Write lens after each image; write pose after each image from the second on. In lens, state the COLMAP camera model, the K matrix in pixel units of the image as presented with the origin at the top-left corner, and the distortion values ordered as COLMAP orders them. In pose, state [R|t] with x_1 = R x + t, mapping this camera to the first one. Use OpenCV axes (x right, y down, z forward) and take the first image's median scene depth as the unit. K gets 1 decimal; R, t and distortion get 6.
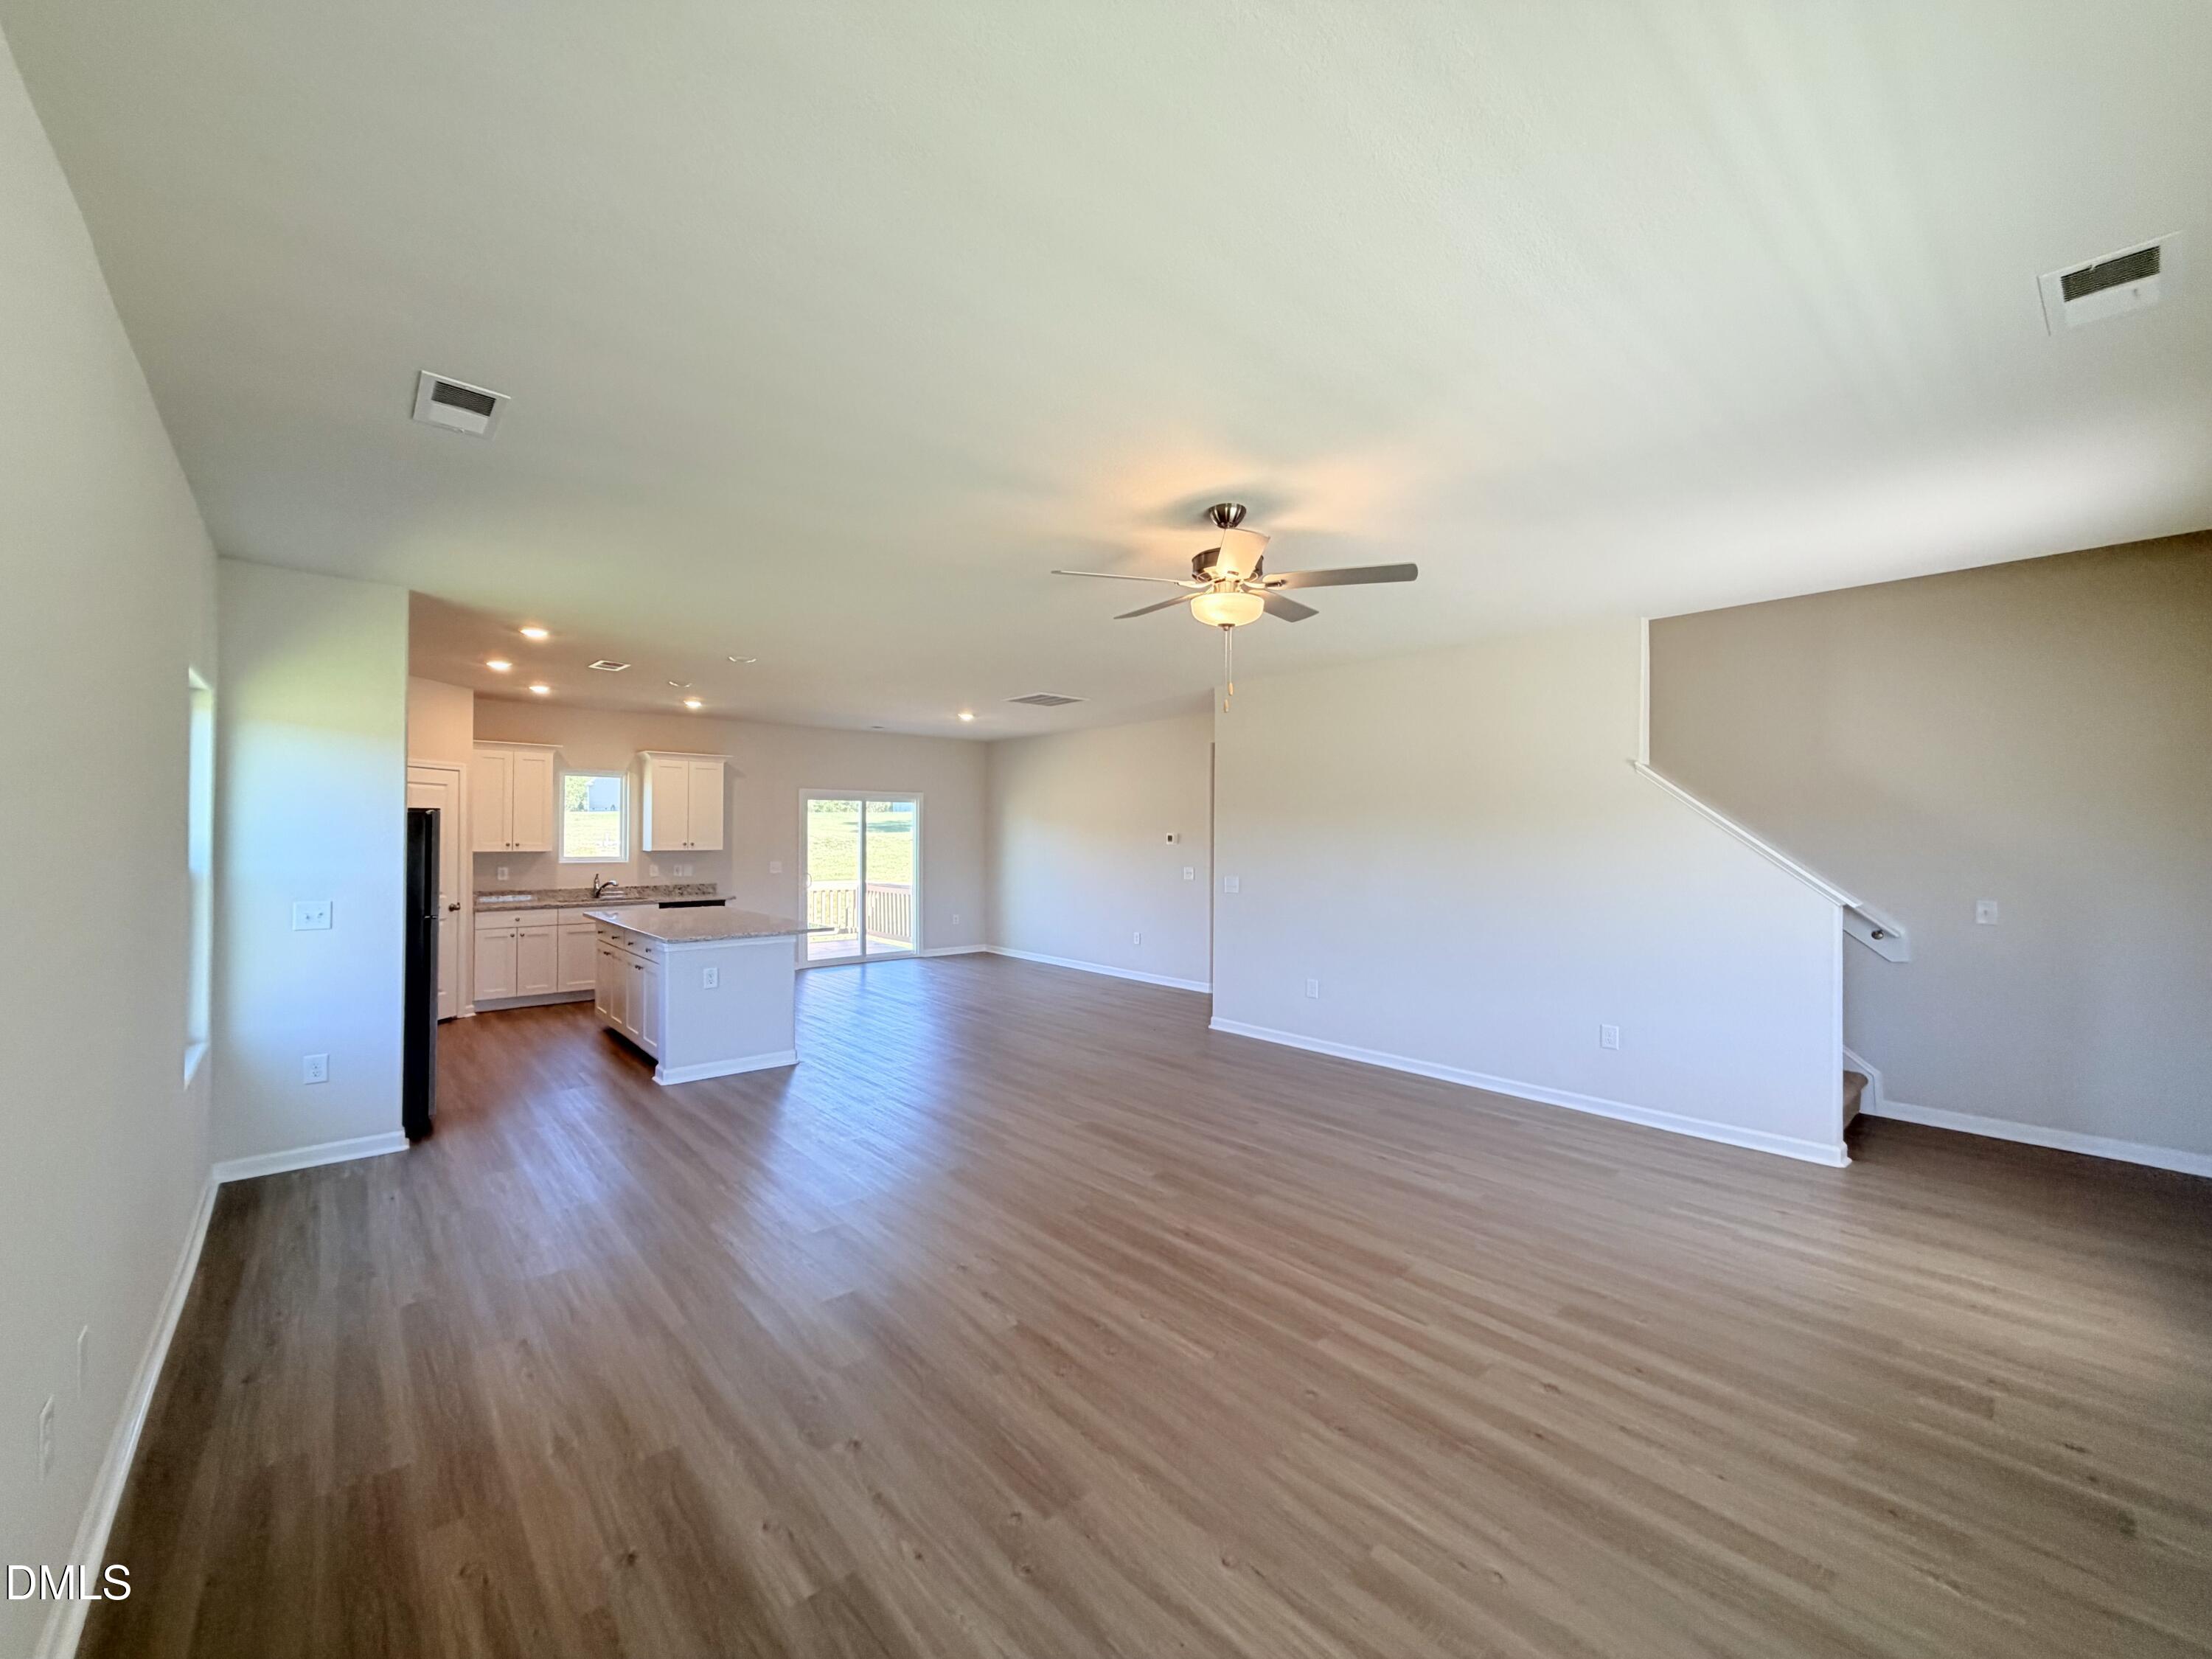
lens RADIAL K [[871.3, 0, 1107.7], [0, 871.3, 834.7], [0, 0, 1]] dist [-0.001592, 0.000056]
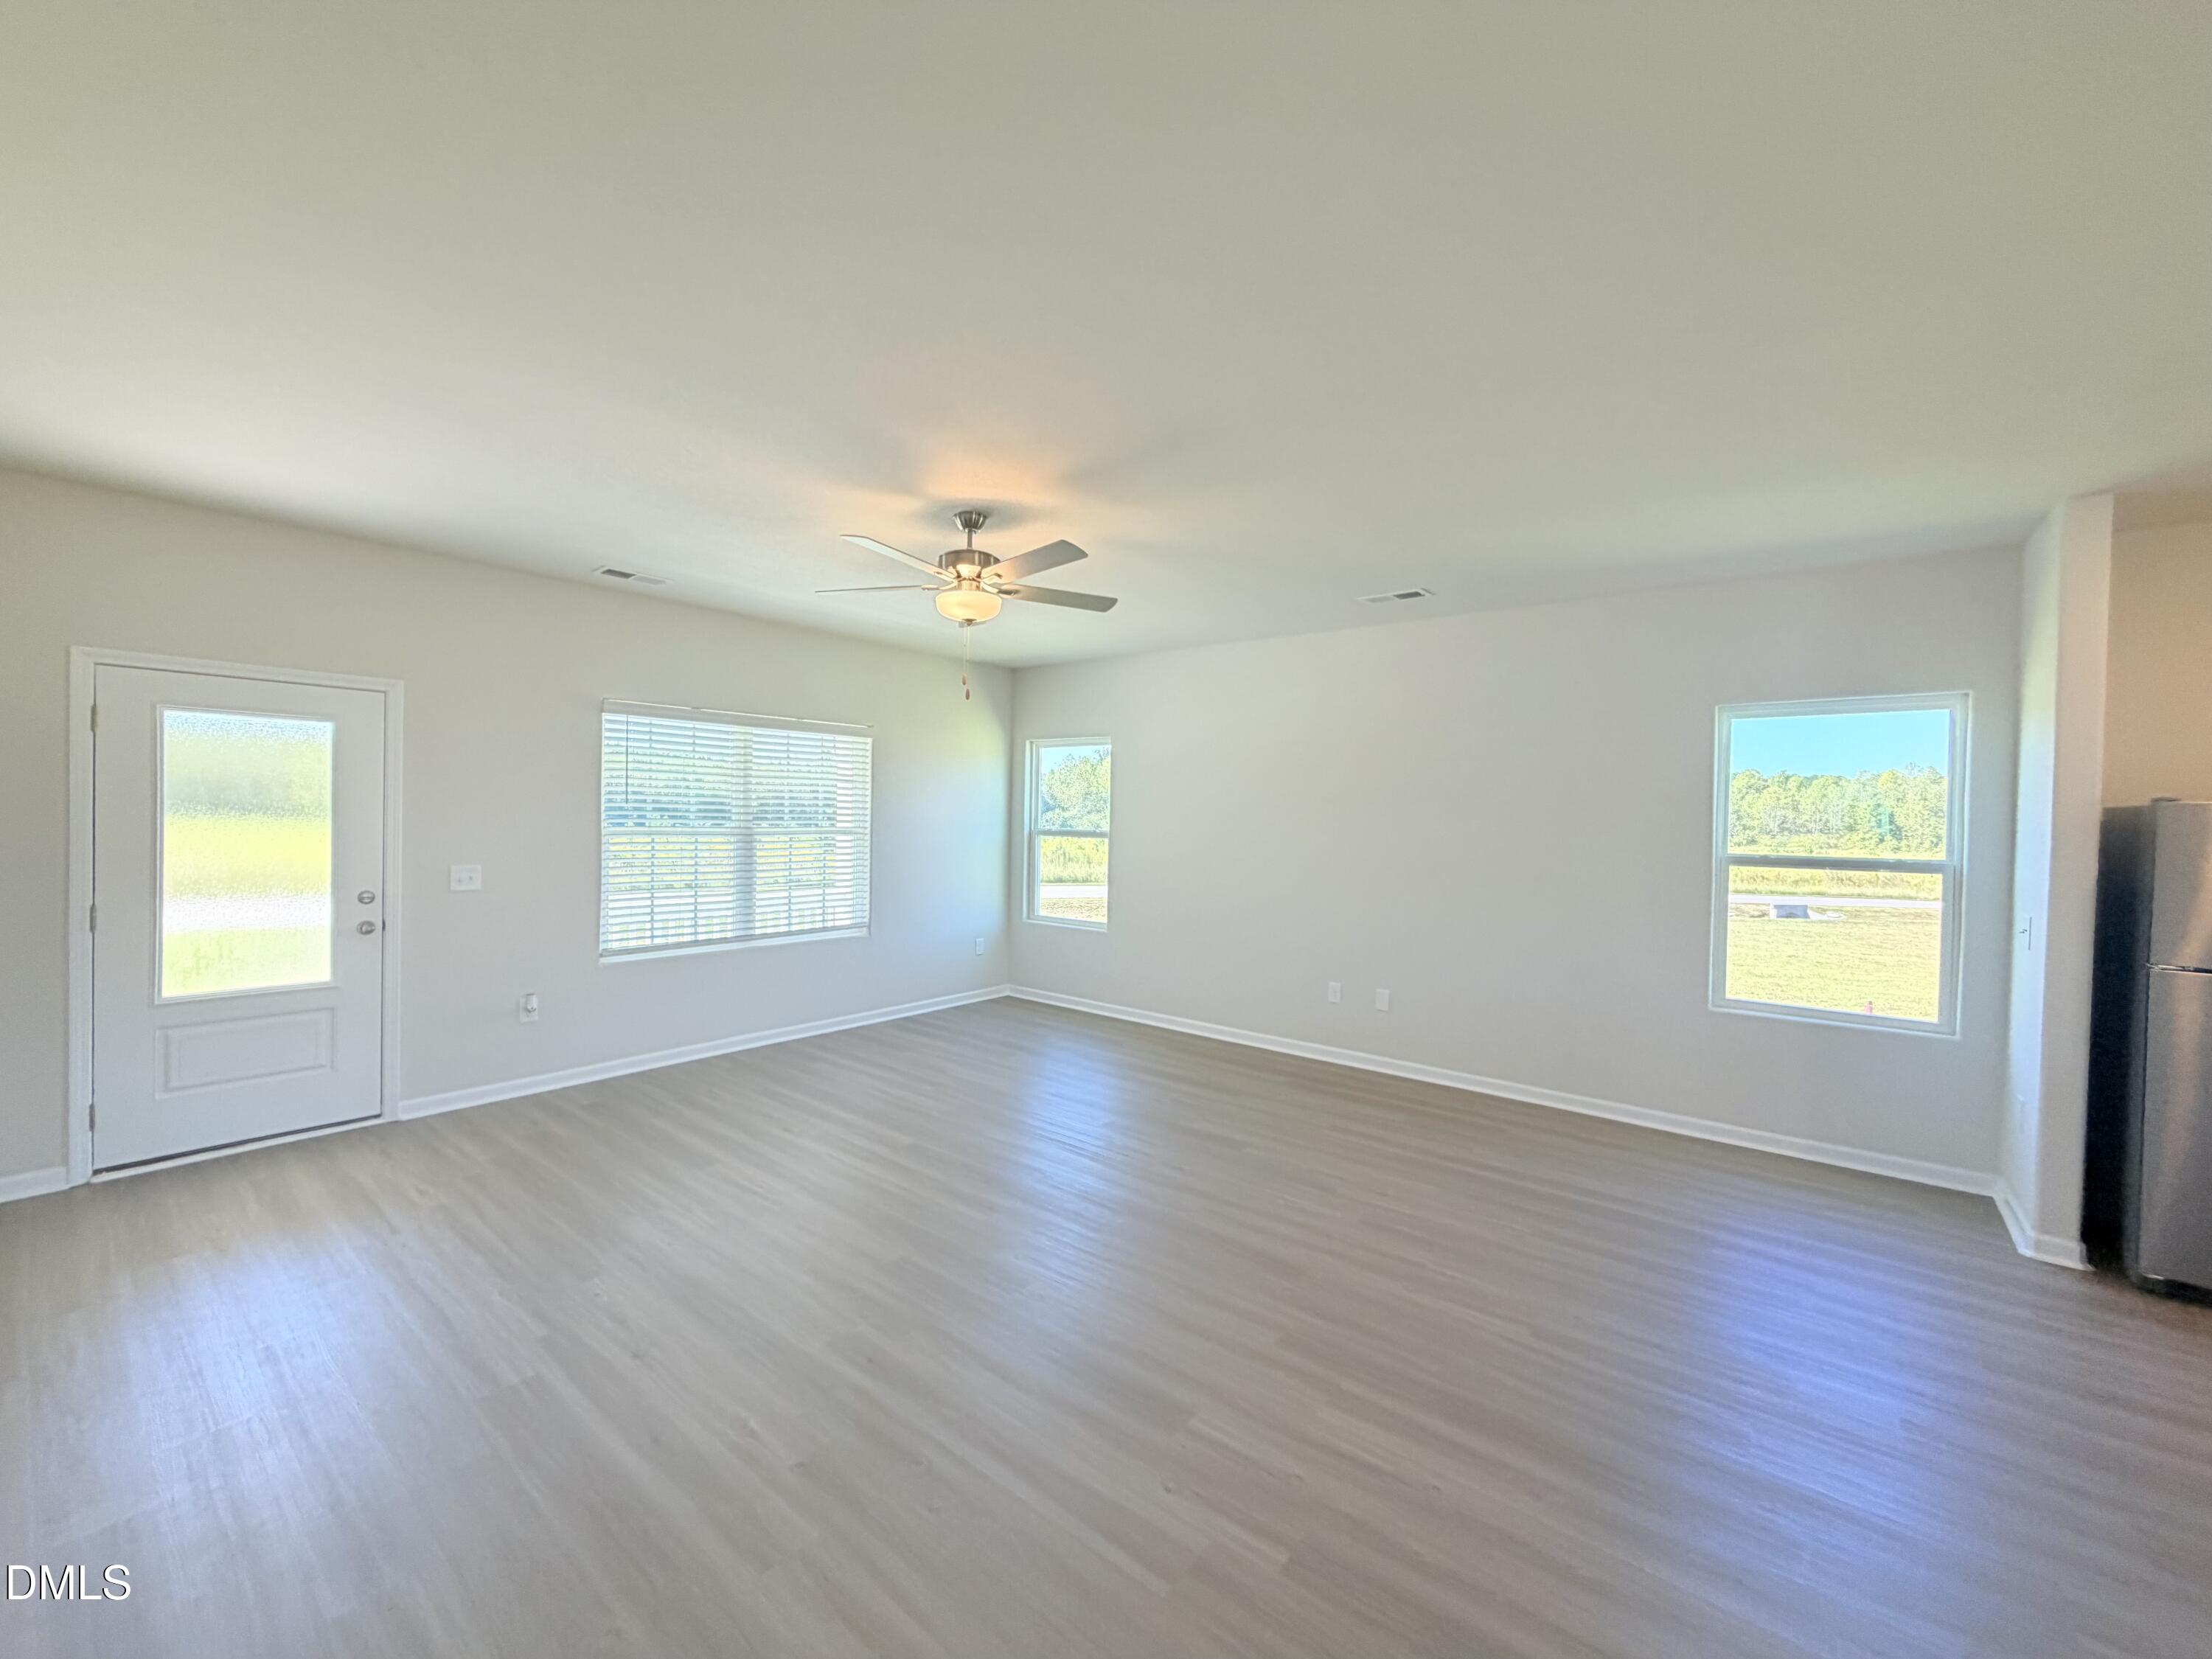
lens RADIAL K [[871.3, 0, 1090.2], [0, 871.3, 829.9], [0, 0, 1]] dist [-0.001592, 0.000056]
pose [[-0.989526, -0.022197, -0.142638, 0.152396], [-0.024840, 0.999551, 0.016774, 0.006919], [0.142202, 0.020141, -0.989633, 2.325727]]
